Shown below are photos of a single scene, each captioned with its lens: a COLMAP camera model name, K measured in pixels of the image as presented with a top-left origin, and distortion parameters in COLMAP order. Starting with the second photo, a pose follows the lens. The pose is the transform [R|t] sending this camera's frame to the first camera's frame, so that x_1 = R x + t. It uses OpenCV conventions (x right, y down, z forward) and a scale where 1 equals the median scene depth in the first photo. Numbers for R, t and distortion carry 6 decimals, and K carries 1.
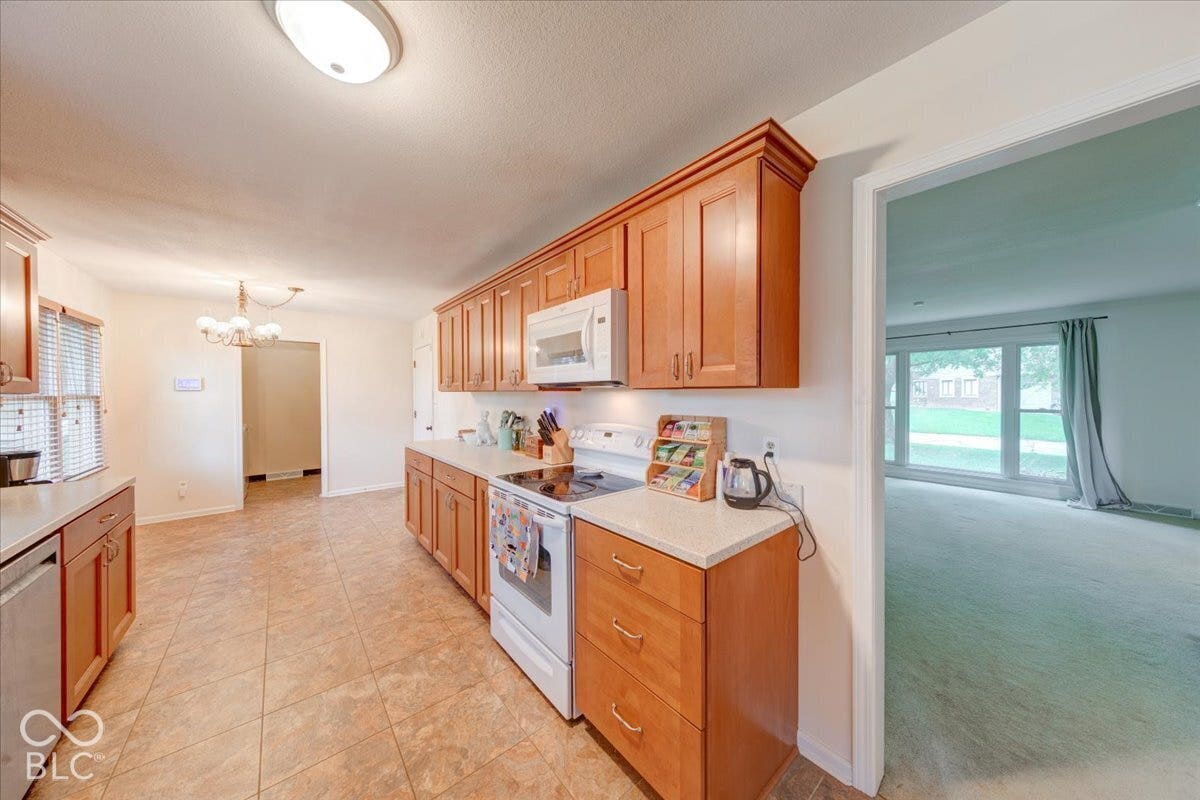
lens RADIAL K [[381.5, 0, 594.9], [0, 381.5, 395.0], [0, 0, 1]] dist [0.000034, -0.000017]
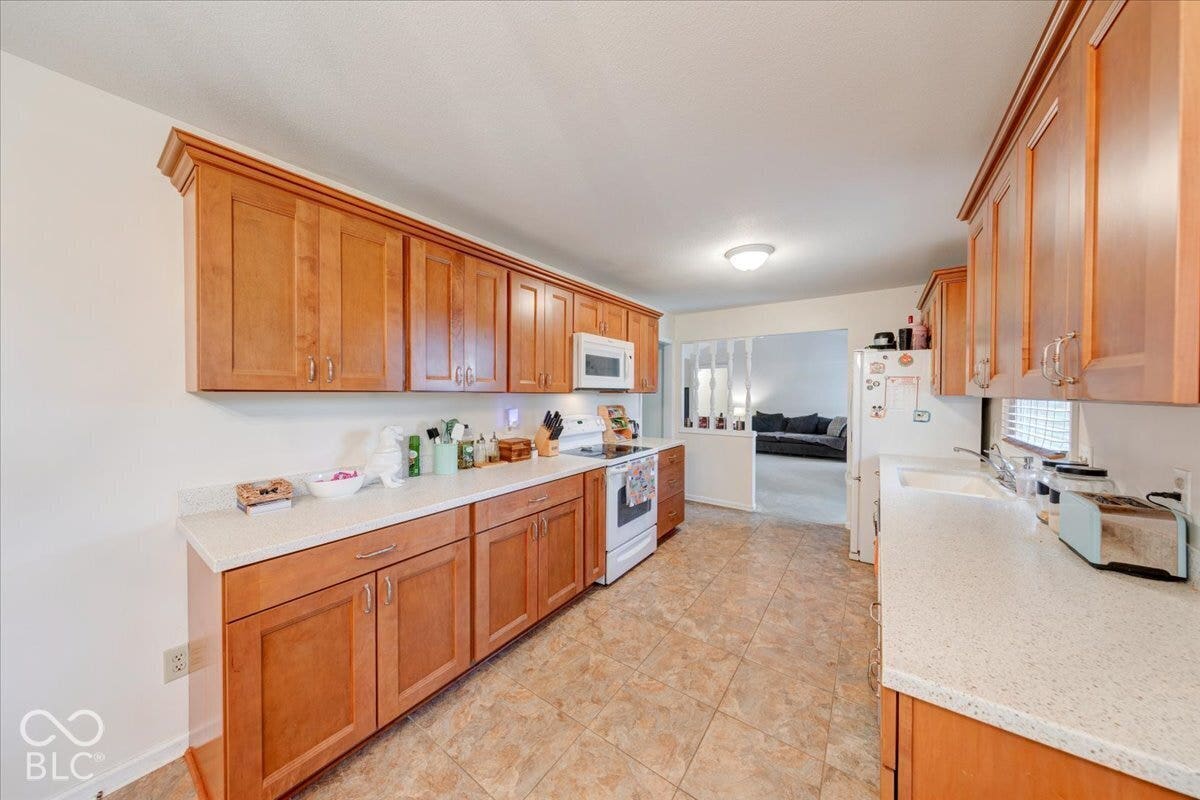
lens RADIAL K [[381.4, 0, 598.6], [0, 381.4, 397.4], [0, 0, 1]] dist [0.000975, -0.000015]
pose [[-0.250471, -0.009642, 0.968076, -1.278863], [0.006049, 0.999915, 0.011524, -0.011680], [-0.968105, 0.008742, -0.250391, 1.154091]]
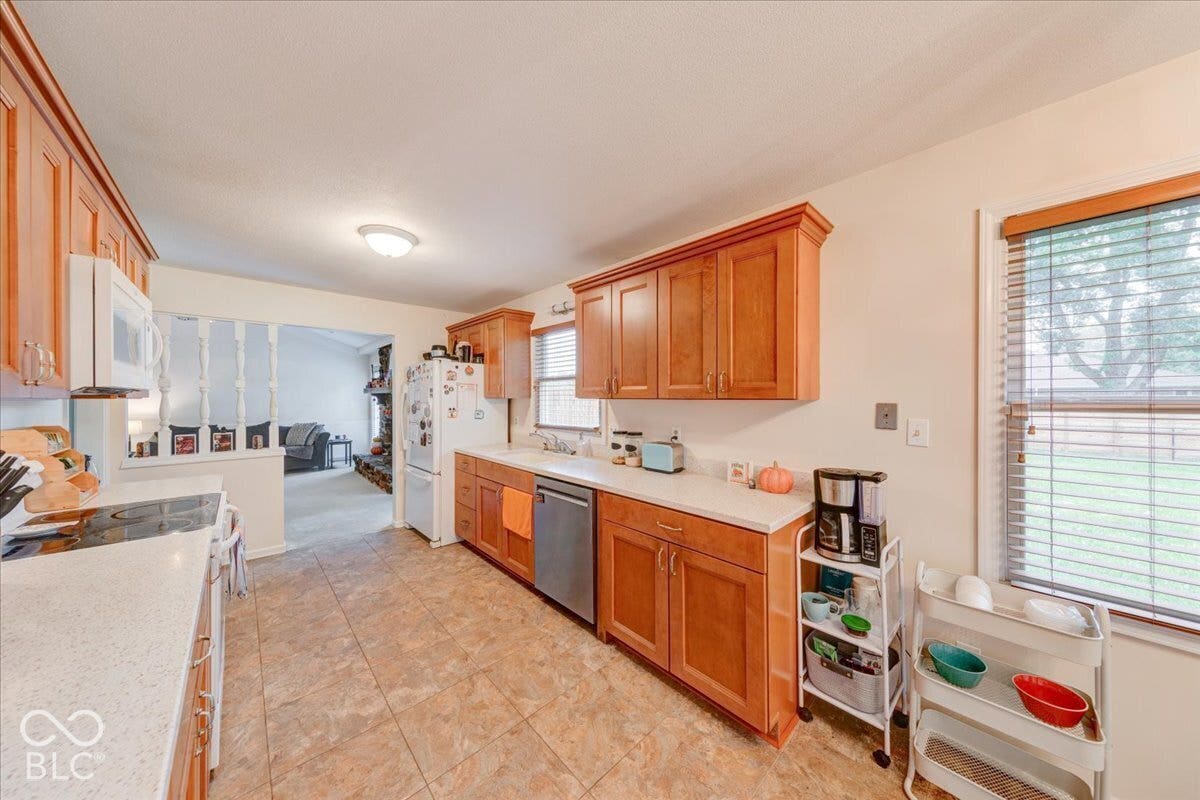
lens RADIAL K [[383.3, 0, 594.2], [0, 383.3, 397.8], [0, 0, 1]] dist [0.002155, 0.000018]
pose [[-0.998370, 0.007173, -0.056622, -0.765584], [0.006488, 0.999904, 0.012274, -0.017252], [0.056705, 0.011887, -0.998320, 1.457421]]
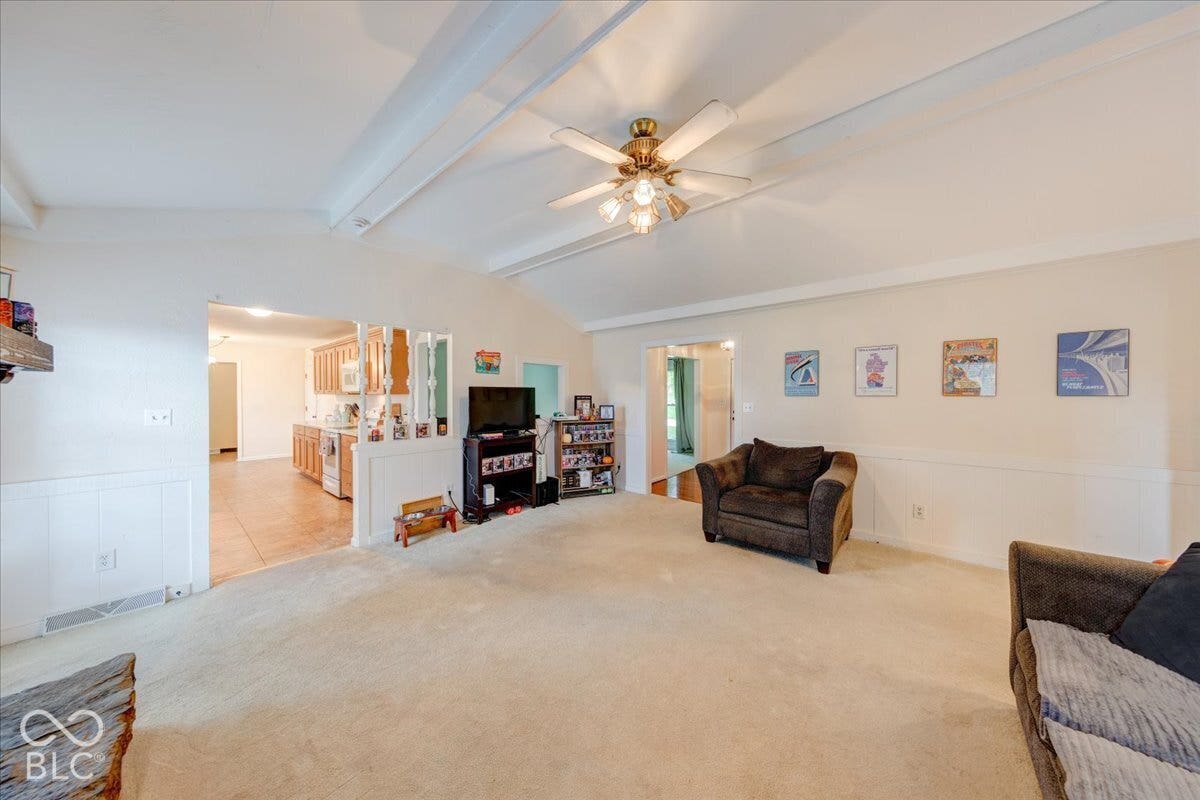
lens RADIAL K [[372.2, 0, 596.9], [0, 372.2, 397.0], [0, 0, 1]] dist [0.001388, 0.000036]
pose [[0.985447, 0.001837, 0.169974, 0.970540], [-0.001627, 0.999998, -0.001376, 0.009450], [-0.169976, 0.001079, 0.985448, -1.546315]]
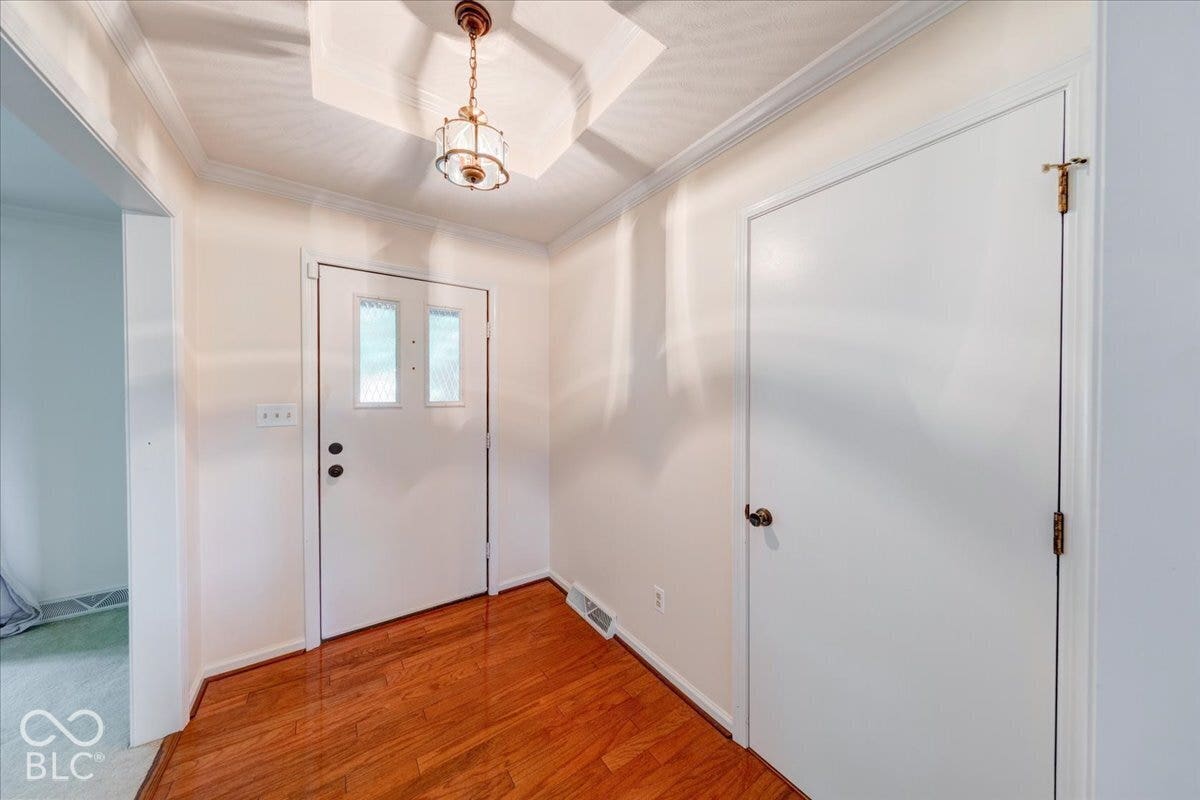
lens RADIAL K [[381.4, 0, 598.6], [0, 381.4, 397.4], [0, 0, 1]] dist [0.000975, -0.000015]
pose [[0.073455, -0.003589, 0.997292, 1.677878], [0.003532, 0.999988, 0.003338, 0.004029], [-0.997292, 0.003277, 0.073467, 0.428217]]
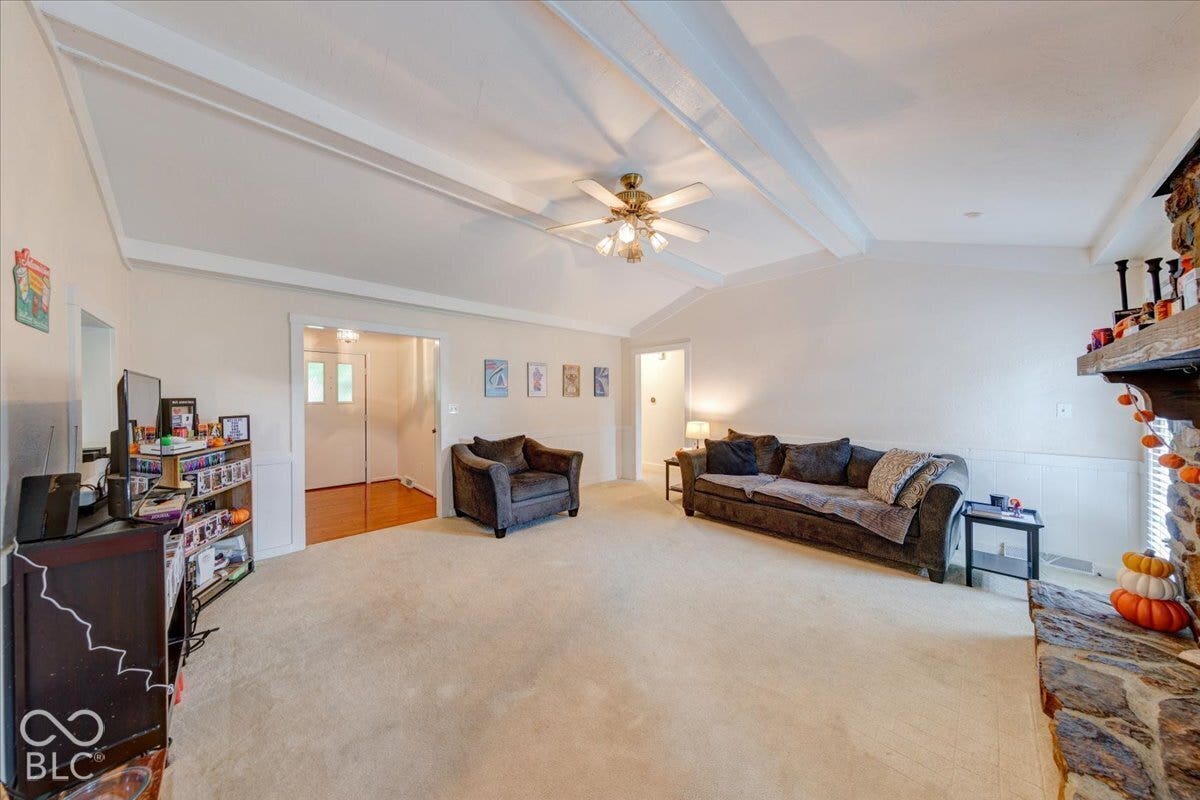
lens RADIAL K [[381.4, 0, 598.6], [0, 381.4, 397.4], [0, 0, 1]] dist [0.000975, -0.000015]
pose [[-0.084519, 0.001477, 0.996421, 0.111043], [0.010391, 0.999946, -0.000601, 0.009427], [-0.996368, 0.010303, -0.084530, -0.486916]]
